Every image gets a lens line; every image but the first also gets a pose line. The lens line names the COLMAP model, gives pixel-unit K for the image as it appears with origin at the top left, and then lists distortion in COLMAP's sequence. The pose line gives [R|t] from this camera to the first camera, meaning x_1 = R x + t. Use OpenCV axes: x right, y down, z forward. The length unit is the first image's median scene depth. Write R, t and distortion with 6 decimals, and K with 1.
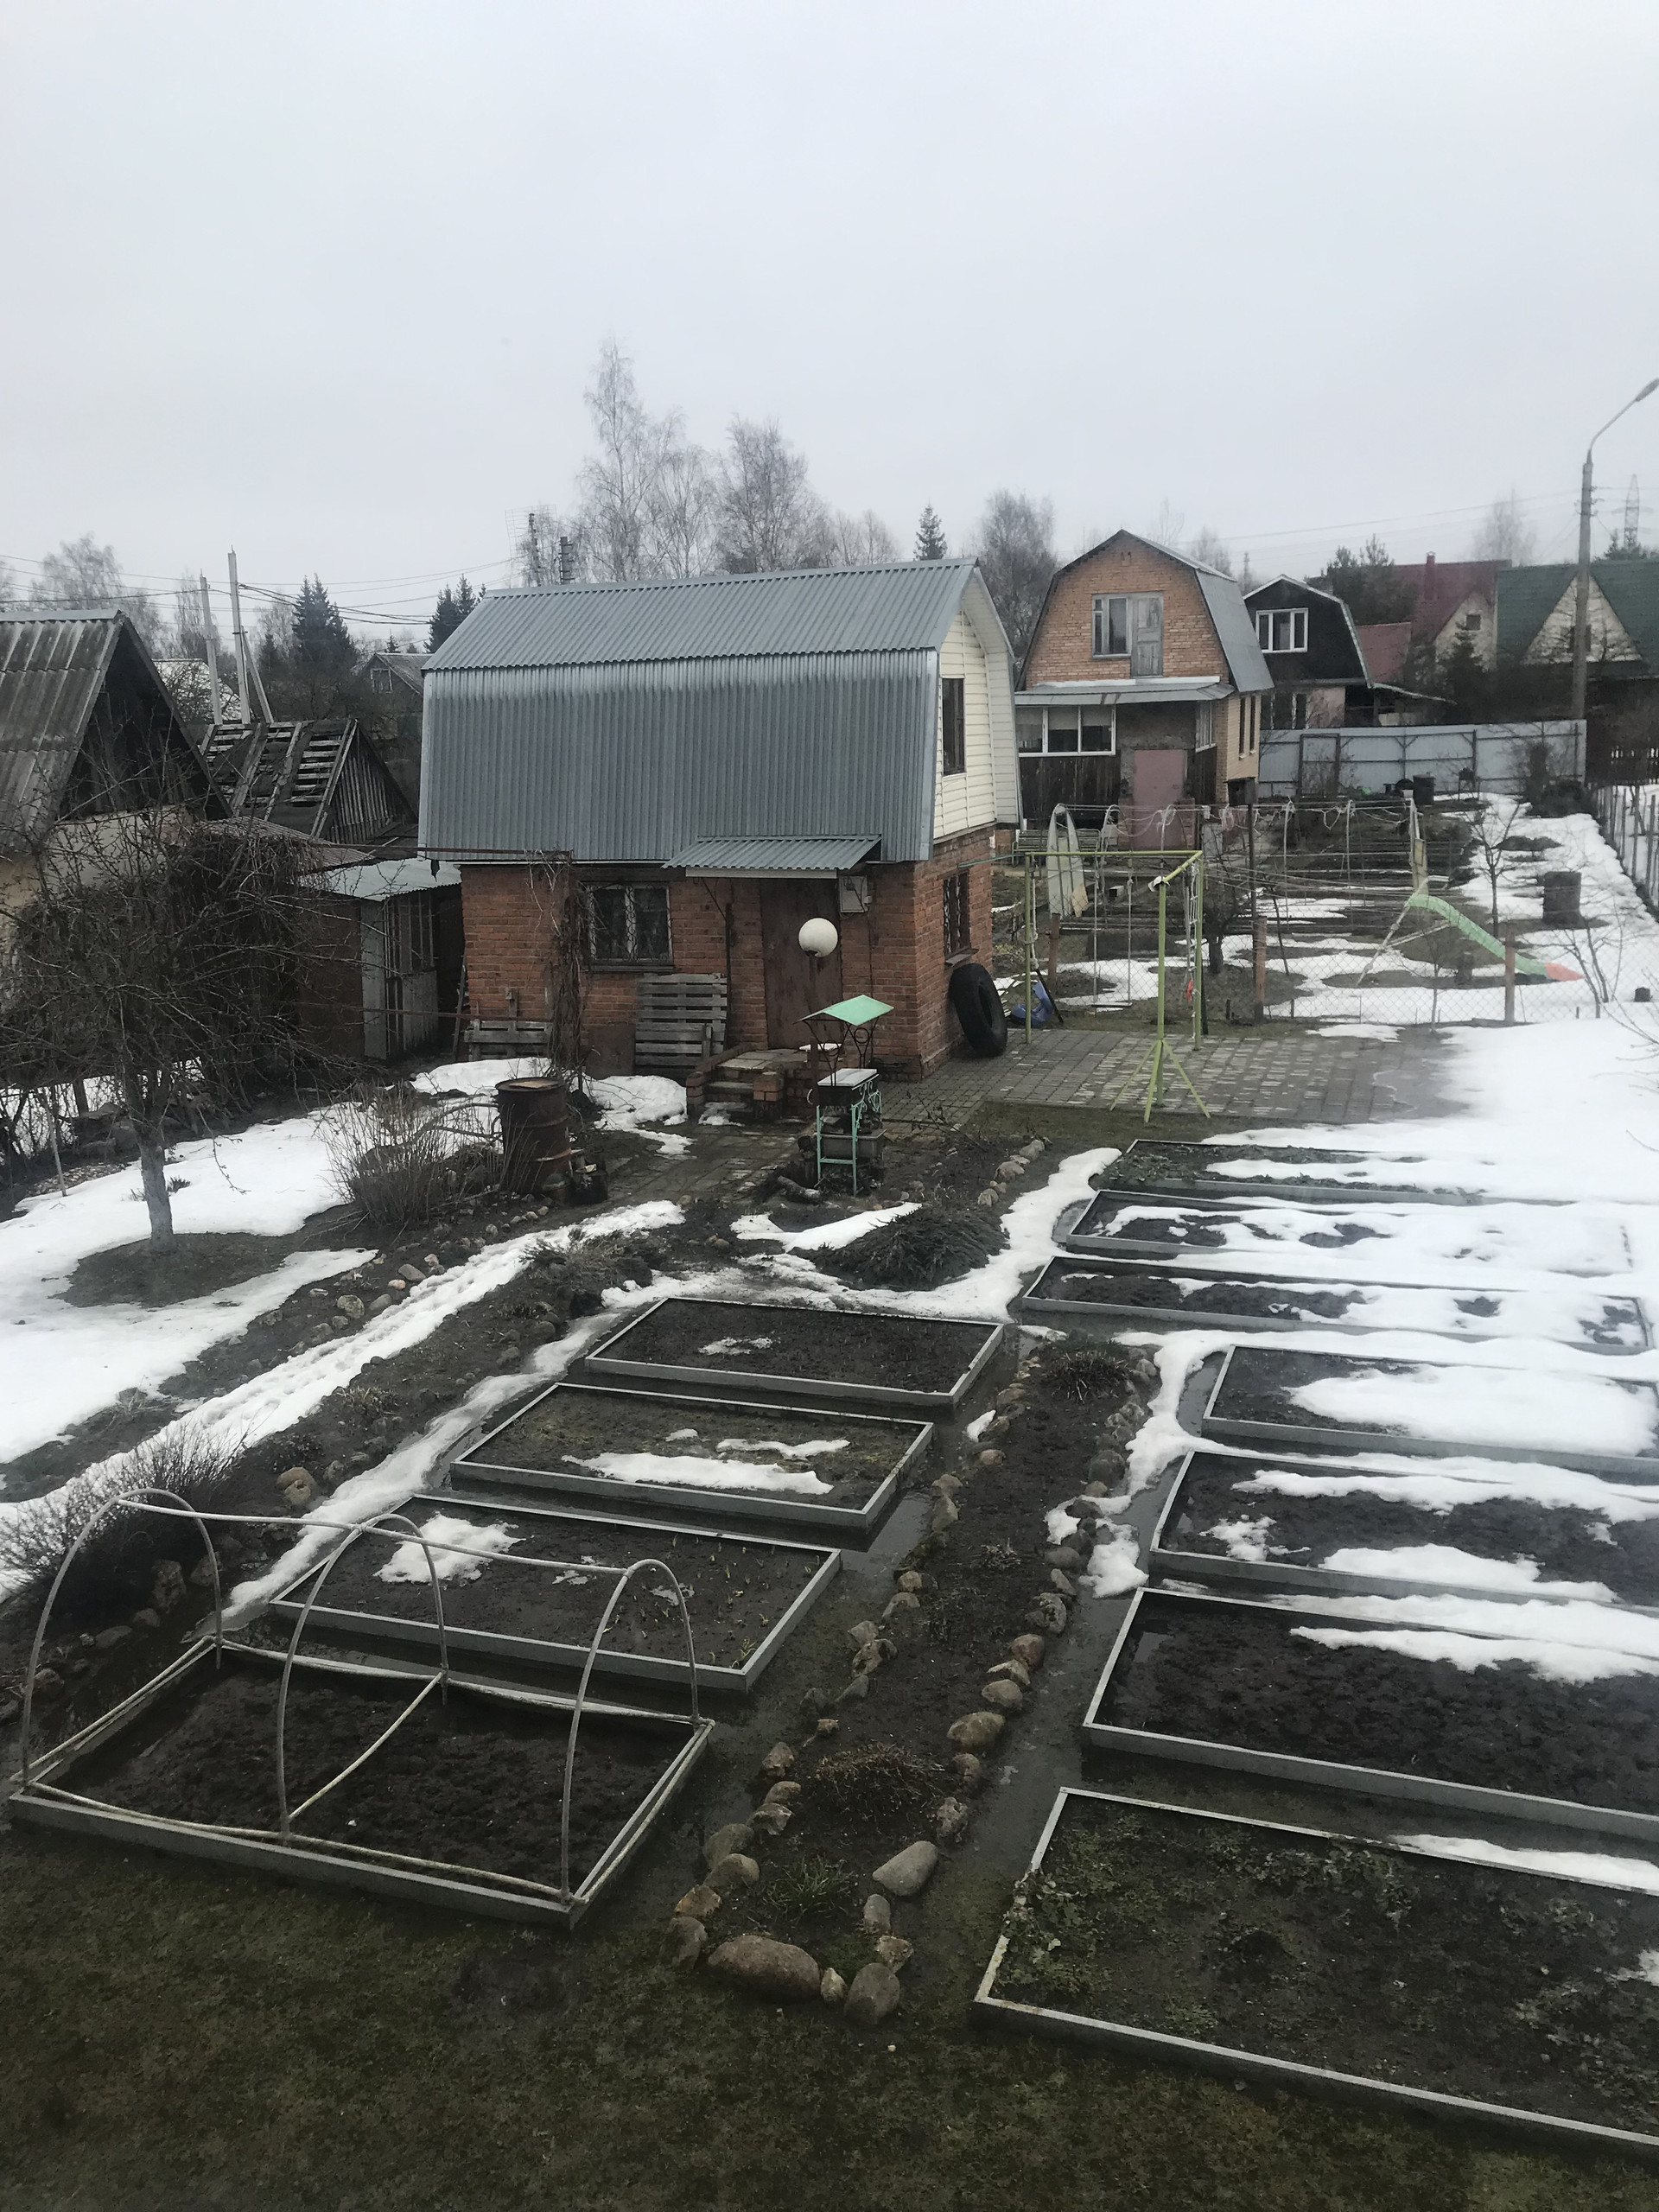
lens RADIAL K [[1790.0, 0, 851.3], [0, 1790.0, 1077.3], [0, 0, 1]] dist [0.072784, -0.188723]
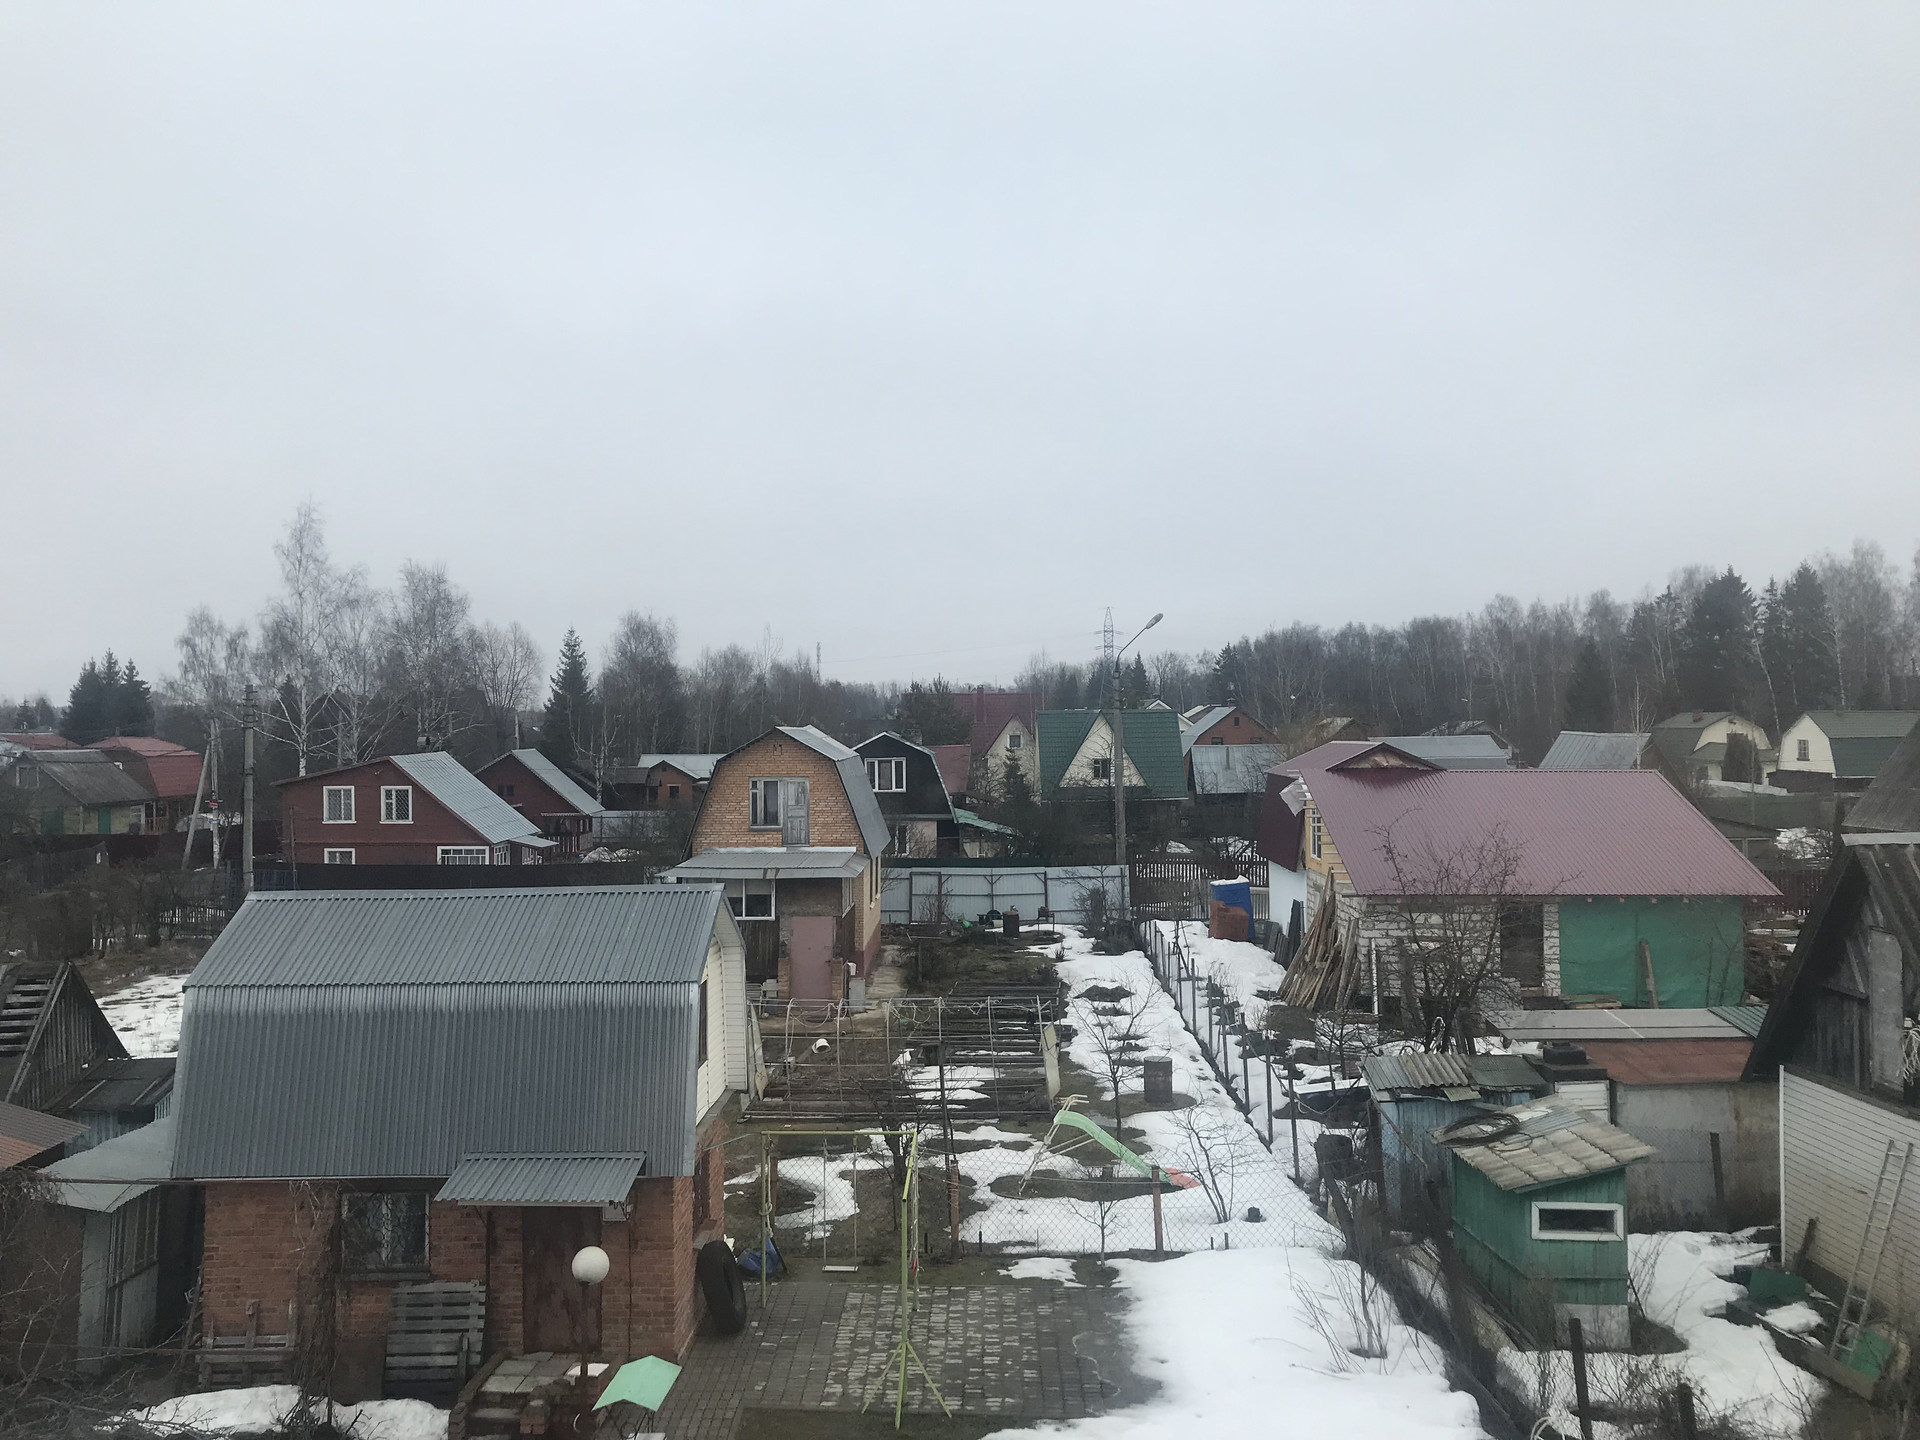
lens RADIAL K [[1543.4, 0, 947.4], [0, 1543.4, 697.2], [0, 0, 1]] dist [0.032157, -0.016210]
pose [[0.953970, 0.030084, 0.298391, -0.050809], [0.037353, 0.975290, -0.217749, -0.099568], [-0.297568, 0.218872, 0.929273, 0.002318]]
